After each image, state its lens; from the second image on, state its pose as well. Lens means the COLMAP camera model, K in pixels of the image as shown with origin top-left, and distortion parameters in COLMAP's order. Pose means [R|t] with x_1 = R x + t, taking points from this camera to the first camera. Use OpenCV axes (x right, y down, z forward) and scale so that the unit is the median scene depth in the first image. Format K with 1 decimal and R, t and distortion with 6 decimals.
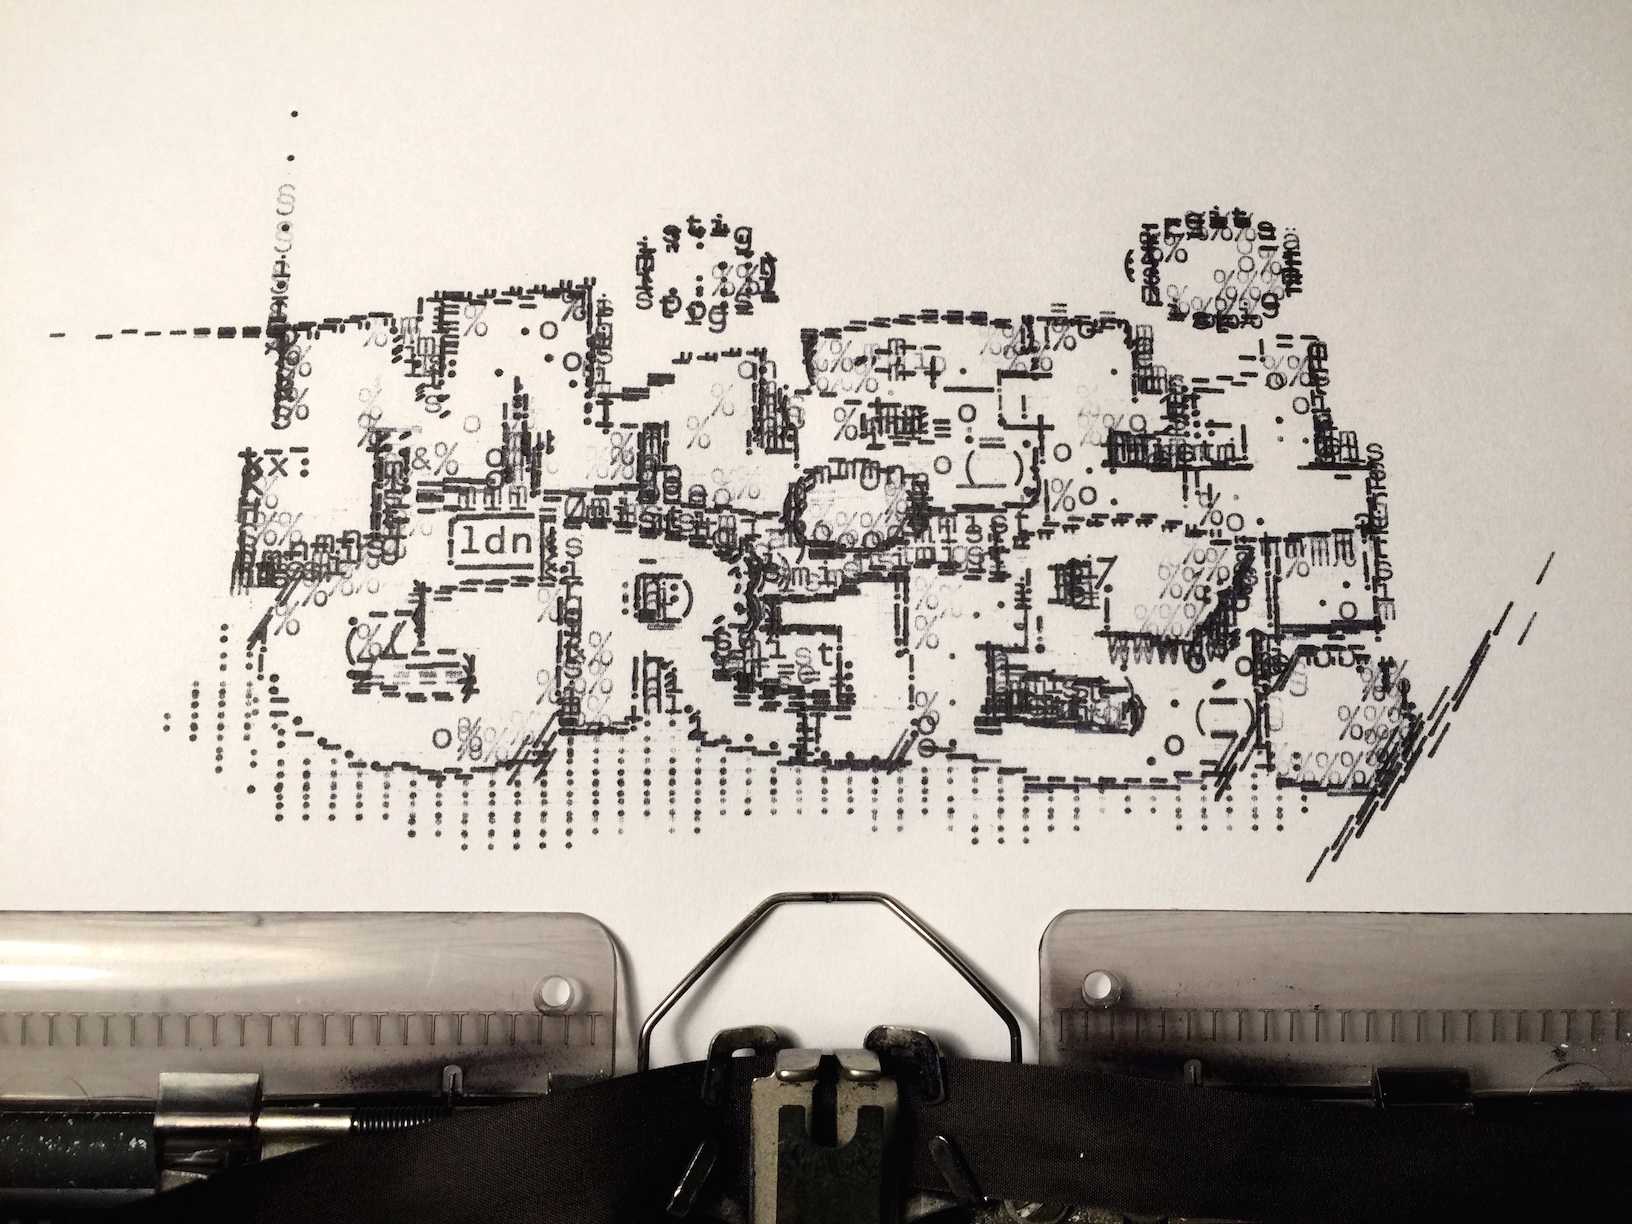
lens RADIAL K [[1380.9, 0, 812.1], [0, 1380.9, 604.4], [0, 0, 1]] dist [0.025027, -0.050329]
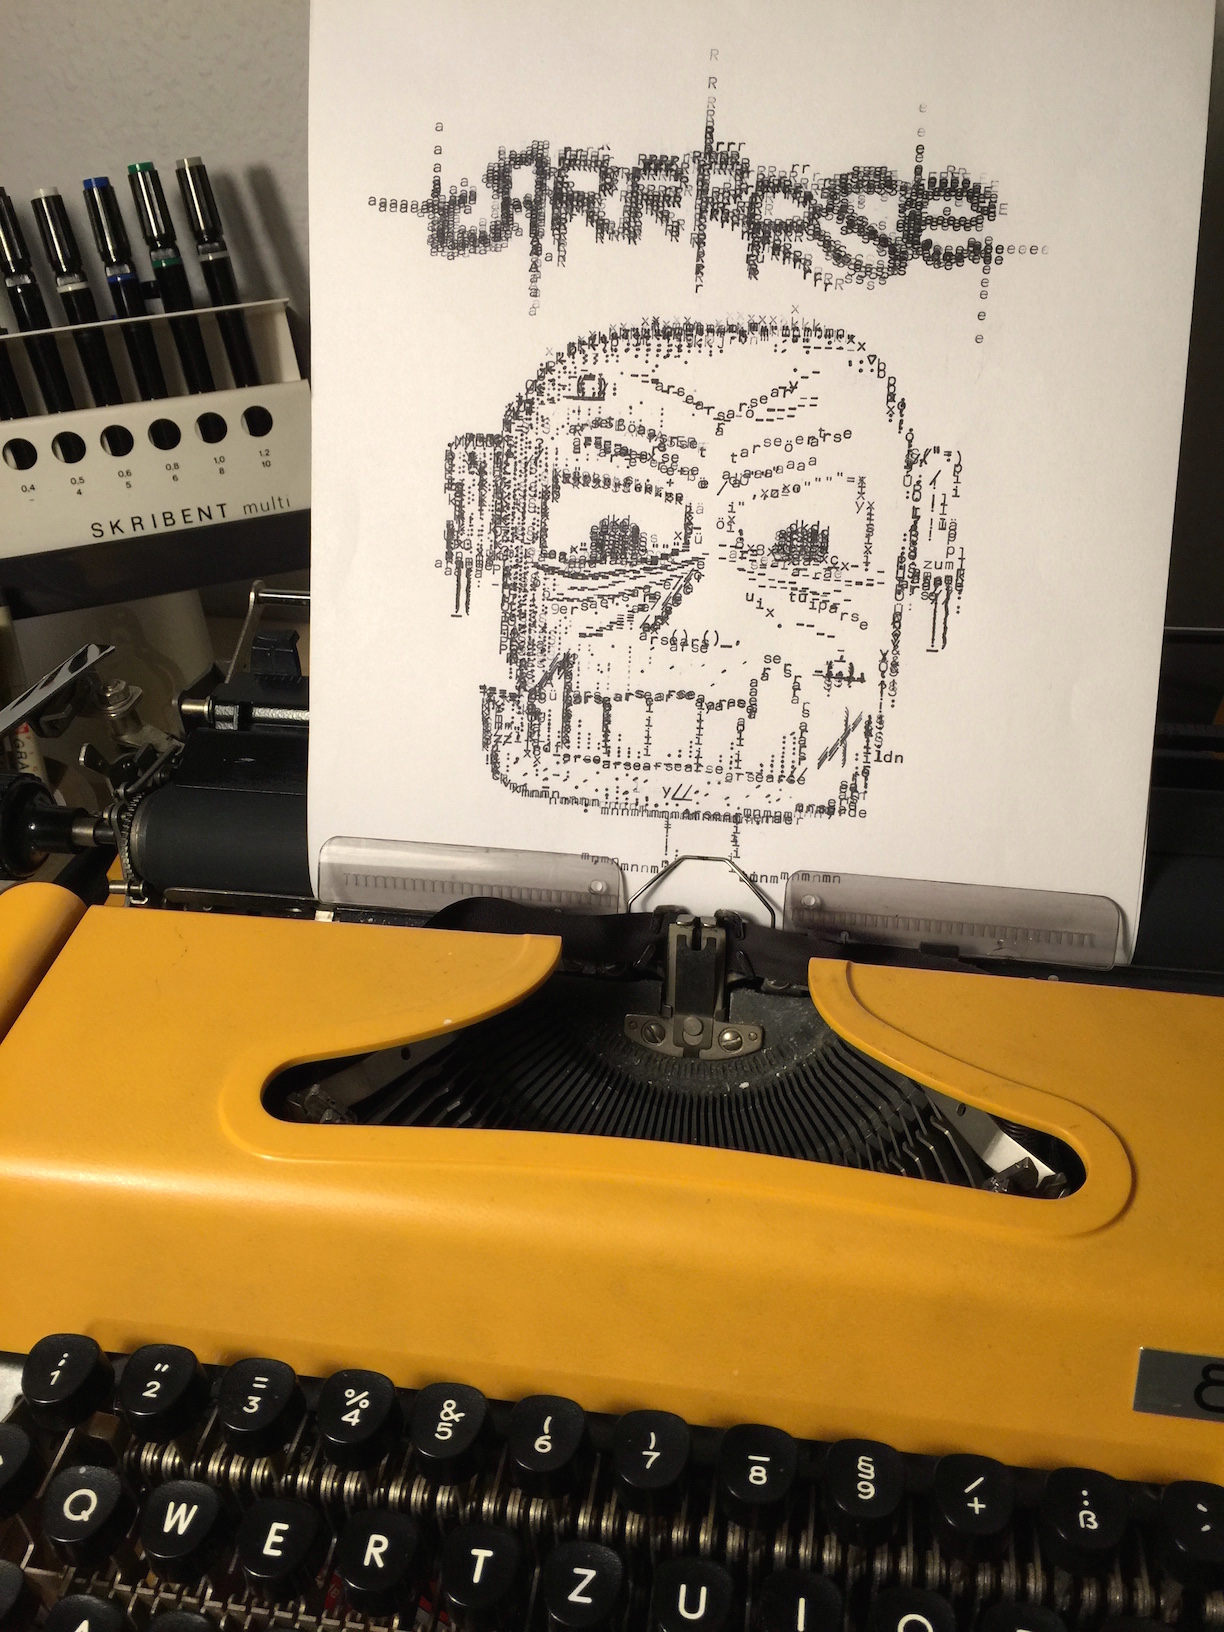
lens RADIAL K [[1380.9, 0, 613.7], [0, 1380.9, 816.1], [0, 0, 1]] dist [0.025027, -0.050329]
pose [[0.988692, 0.074641, -0.130069, 0.183779], [-0.043723, 0.973127, 0.226081, -0.456425], [0.143448, -0.217838, 0.965386, -1.543903]]
